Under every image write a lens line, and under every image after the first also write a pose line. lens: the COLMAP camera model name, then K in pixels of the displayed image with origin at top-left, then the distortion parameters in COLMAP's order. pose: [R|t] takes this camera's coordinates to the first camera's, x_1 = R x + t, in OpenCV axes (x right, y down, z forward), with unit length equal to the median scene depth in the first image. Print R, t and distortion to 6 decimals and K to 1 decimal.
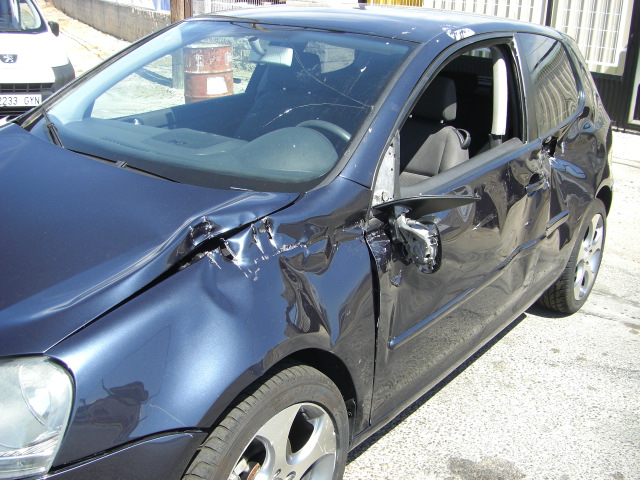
lens RADIAL K [[715.5, 0, 307.7], [0, 715.5, 254.4], [0, 0, 1]] dist [-0.137637, 0.000000]
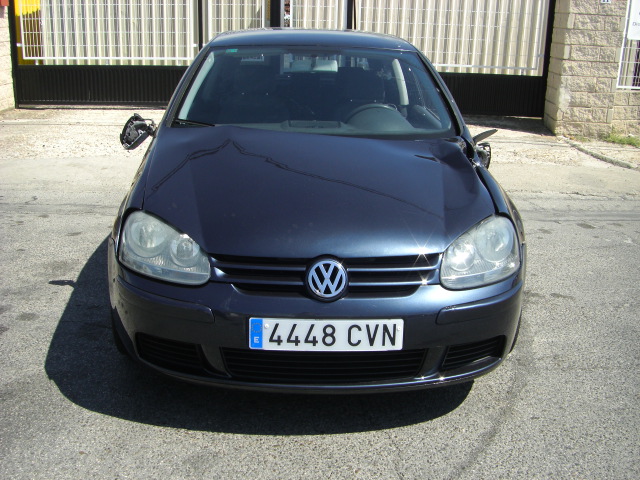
lens RADIAL K [[715.5, 0, 329.7], [0, 715.5, 251.5], [0, 0, 1]] dist [-0.137637, 0.000000]
pose [[0.754989, -0.229877, 0.614124, -1.470739], [0.232996, 0.969468, 0.076448, -0.015256], [-0.612947, 0.085371, 0.785498, -0.219678]]
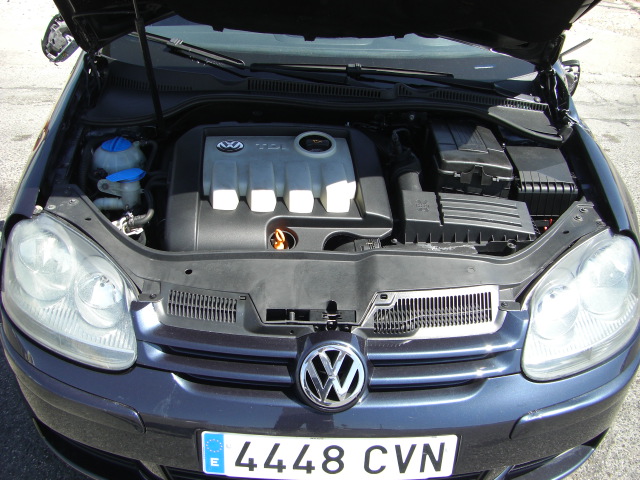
lens RADIAL K [[715.5, 0, 321.9], [0, 715.5, 244.1], [0, 0, 1]] dist [-0.137637, 0.000000]
pose [[0.778041, -0.342024, 0.526946, -1.042208], [0.216180, 0.933339, 0.286609, -0.219086], [-0.589846, -0.109079, 0.800115, 0.230750]]
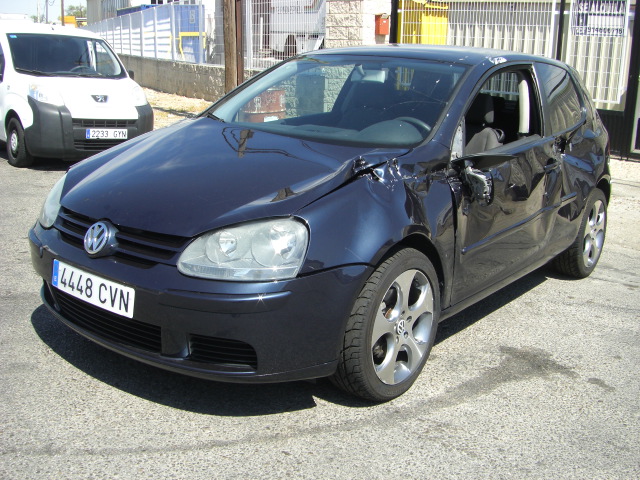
lens RADIAL K [[715.5, 0, 311.1], [0, 715.5, 261.4], [0, 0, 1]] dist [-0.137637, 0.000000]
pose [[0.999830, -0.009646, -0.015708, -0.215552], [0.008573, 0.997715, -0.067010, 0.282022], [0.016319, 0.066864, 0.997629, -0.624930]]
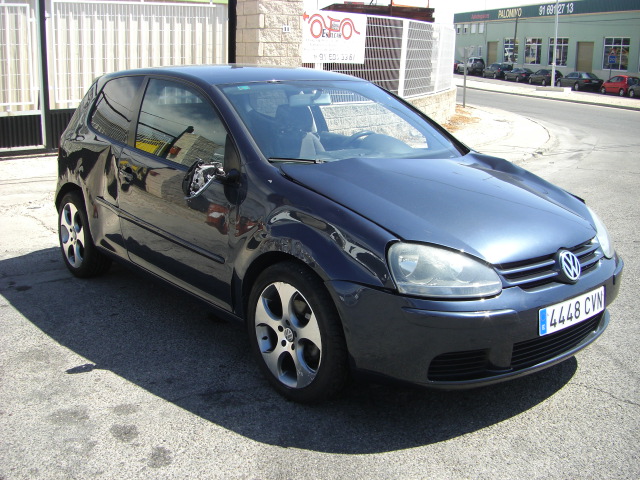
lens RADIAL K [[715.5, 0, 322.4], [0, 715.5, 243.0], [0, 0, 1]] dist [-0.137637, 0.000000]
pose [[0.205758, -0.286405, 0.935754, -2.297647], [0.329097, 0.920773, 0.209457, -0.442820], [-0.921607, 0.264856, 0.283711, 0.870539]]
